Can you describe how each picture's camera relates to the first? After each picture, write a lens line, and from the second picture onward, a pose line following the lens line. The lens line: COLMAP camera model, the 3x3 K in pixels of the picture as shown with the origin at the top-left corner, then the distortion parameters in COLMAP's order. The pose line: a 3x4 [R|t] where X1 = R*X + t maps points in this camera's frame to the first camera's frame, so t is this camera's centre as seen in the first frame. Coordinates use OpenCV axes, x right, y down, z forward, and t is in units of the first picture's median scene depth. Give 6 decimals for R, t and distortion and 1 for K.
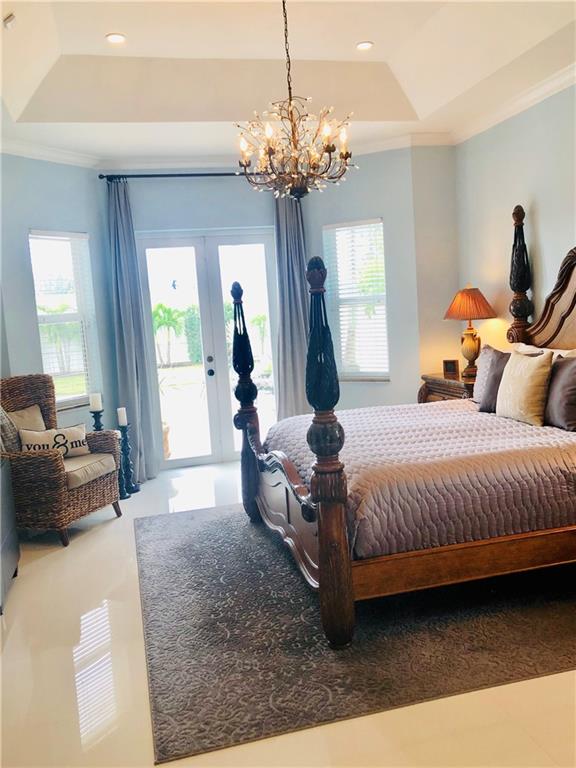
lens RADIAL K [[650.6, 0, 244.2], [0, 650.6, 384.9], [0, 0, 1]] dist [0.006348, -0.015998]
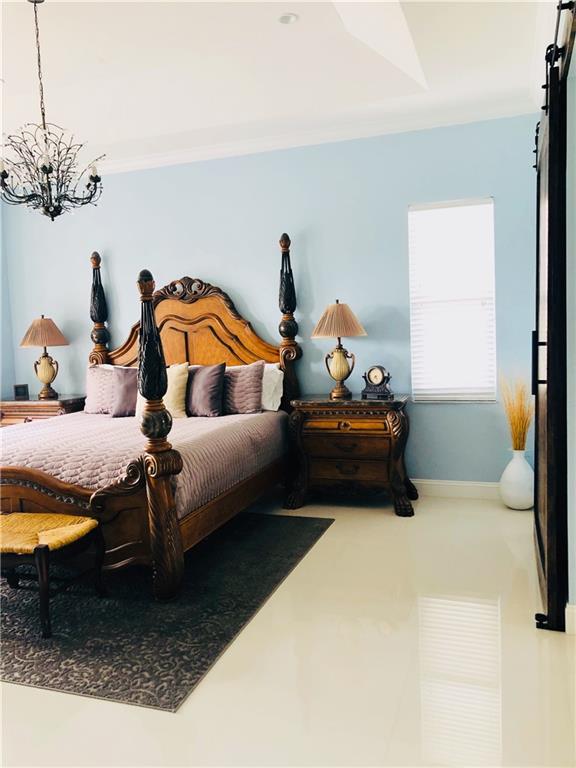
lens RADIAL K [[619.9, 0, 288.0], [0, 619.9, 384.0], [0, 0, 1]] dist [-0.002813, -0.007012]
pose [[0.540423, -0.034034, 0.840705, -0.367796], [0.096102, 0.995140, -0.021490, 0.030049], [-0.835887, 0.092407, 0.541067, 0.094275]]
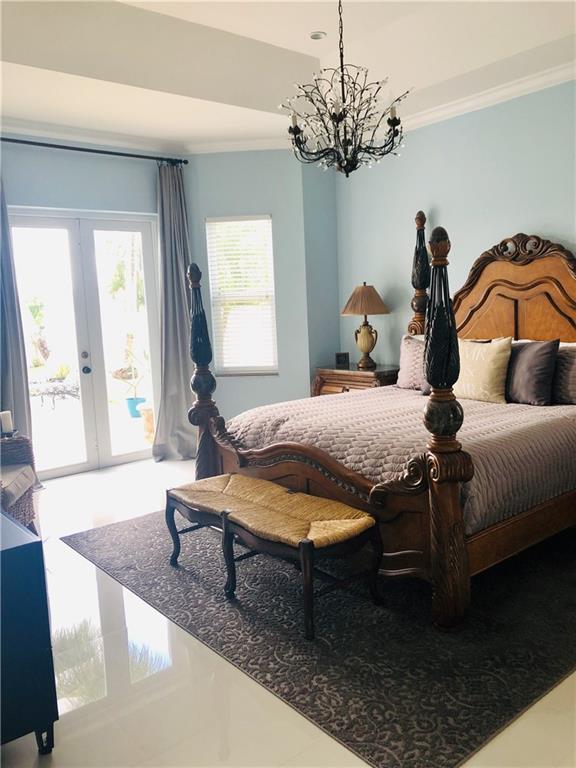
lens RADIAL K [[629.7, 0, 286.4], [0, 629.7, 379.9], [0, 0, 1]] dist [0.007706, -0.004889]
pose [[0.900138, -0.024004, 0.434943, -0.260469], [0.030642, 0.999496, -0.008255, 0.014369], [-0.434525, 0.020758, 0.900420, 0.135188]]
